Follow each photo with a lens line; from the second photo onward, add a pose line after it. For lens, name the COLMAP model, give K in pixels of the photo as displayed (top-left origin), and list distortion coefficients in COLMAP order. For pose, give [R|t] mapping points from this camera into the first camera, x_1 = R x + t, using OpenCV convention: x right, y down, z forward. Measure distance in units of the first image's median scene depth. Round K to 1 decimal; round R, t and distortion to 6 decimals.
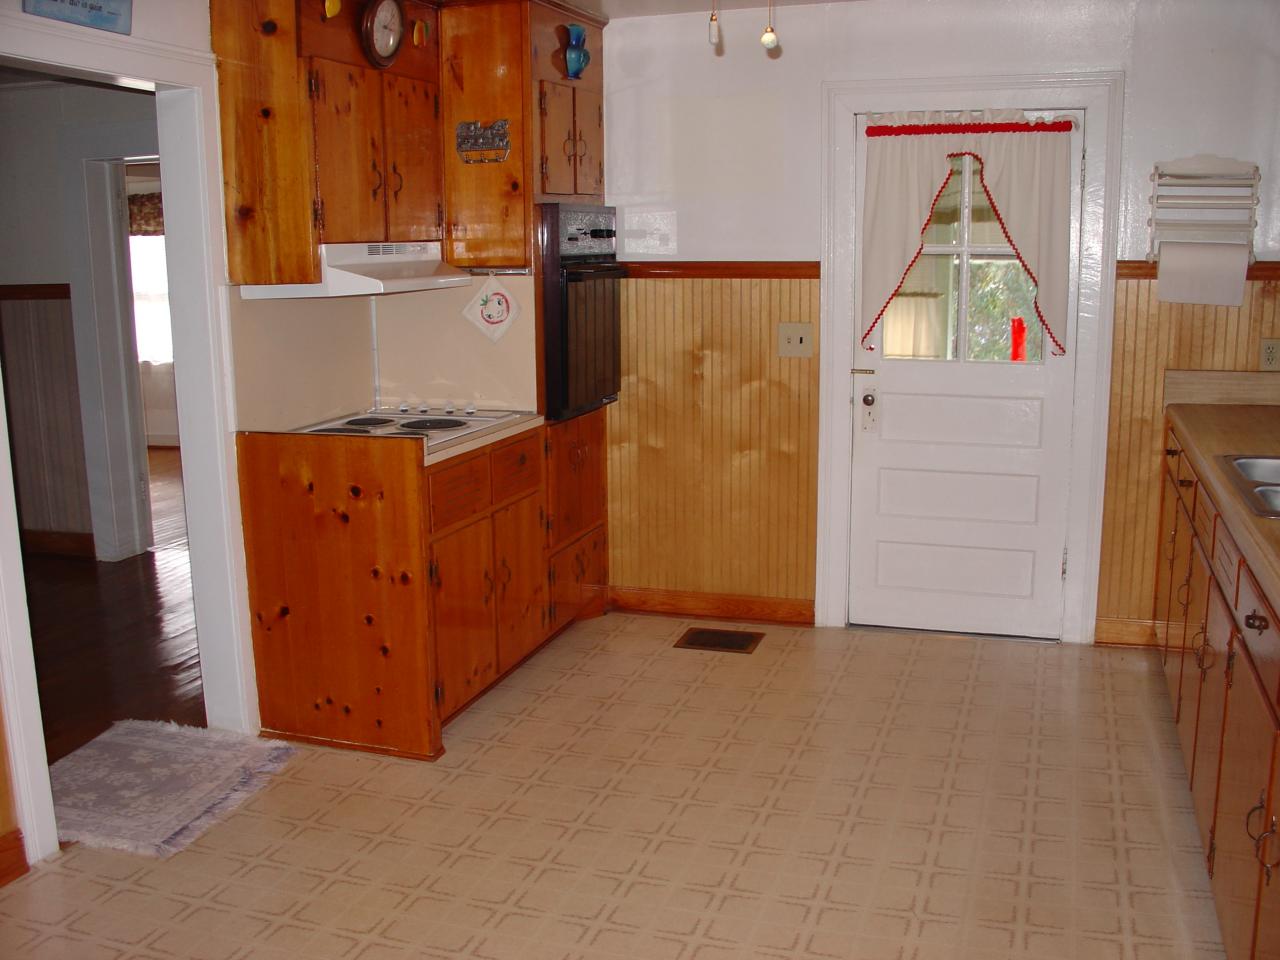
lens RADIAL K [[1178.1, 0, 647.4], [0, 1178.1, 480.8], [0, 0, 1]] dist [-0.222295, 0.207834]
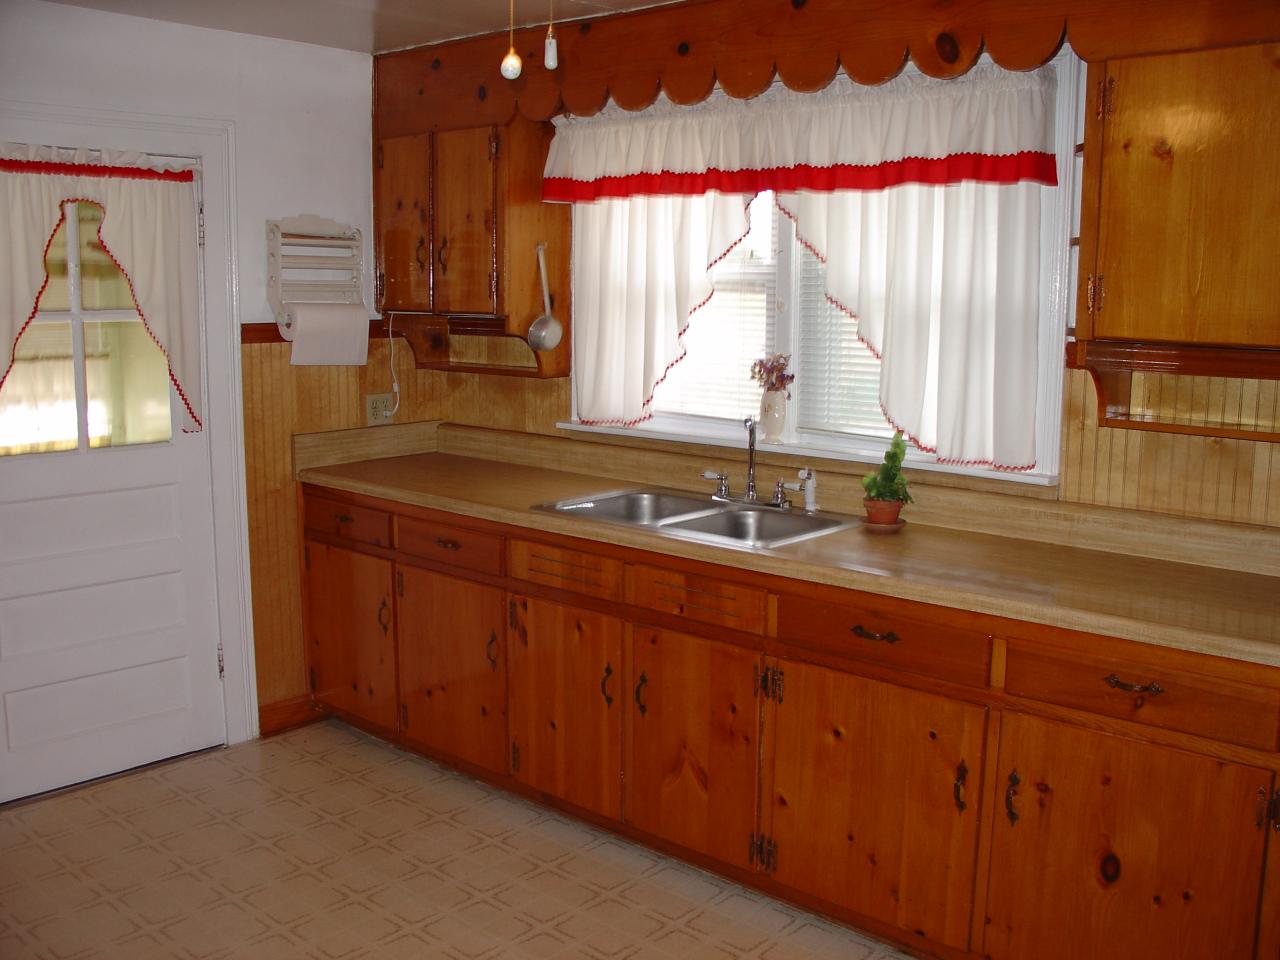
lens RADIAL K [[1178.1, 0, 647.4], [0, 1178.1, 480.8], [0, 0, 1]] dist [-0.222295, 0.207834]
pose [[0.392730, -0.127580, 0.910762, -0.329053], [0.165974, 0.983902, 0.066256, -0.075750], [-0.904553, 0.125142, 0.407582, 0.336840]]
